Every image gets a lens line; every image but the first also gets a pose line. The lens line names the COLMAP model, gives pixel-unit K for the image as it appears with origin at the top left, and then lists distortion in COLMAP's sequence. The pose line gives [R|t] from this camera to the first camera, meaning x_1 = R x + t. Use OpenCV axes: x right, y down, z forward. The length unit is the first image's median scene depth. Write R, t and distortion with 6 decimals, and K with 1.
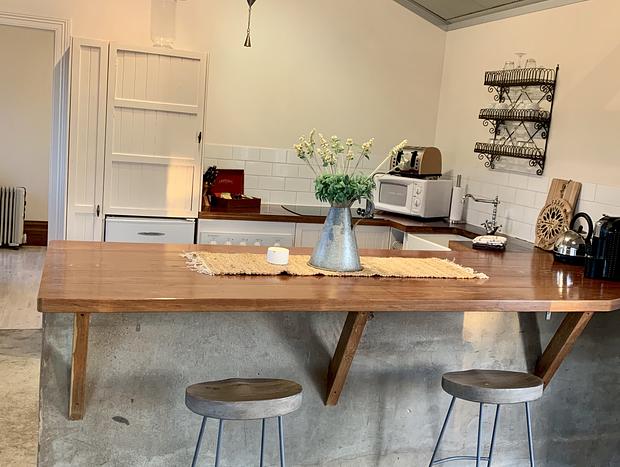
lens RADIAL K [[623.3, 0, 310.0], [0, 623.3, 233.5], [0, 0, 1]] dist [0.088232, -0.018476]
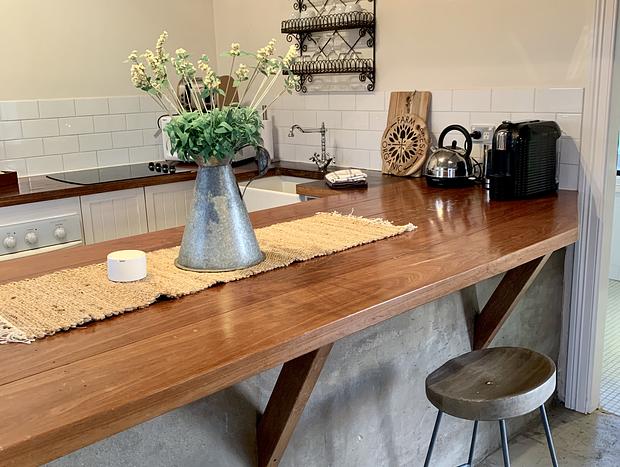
lens RADIAL K [[623.3, 0, 310.0], [0, 623.3, 233.5], [0, 0, 1]] dist [0.088232, -0.018476]
pose [[0.909618, -0.205137, 0.361267, -0.065914], [0.171586, 0.977461, 0.123000, -0.023730], [-0.378356, -0.049894, 0.924315, 0.251854]]
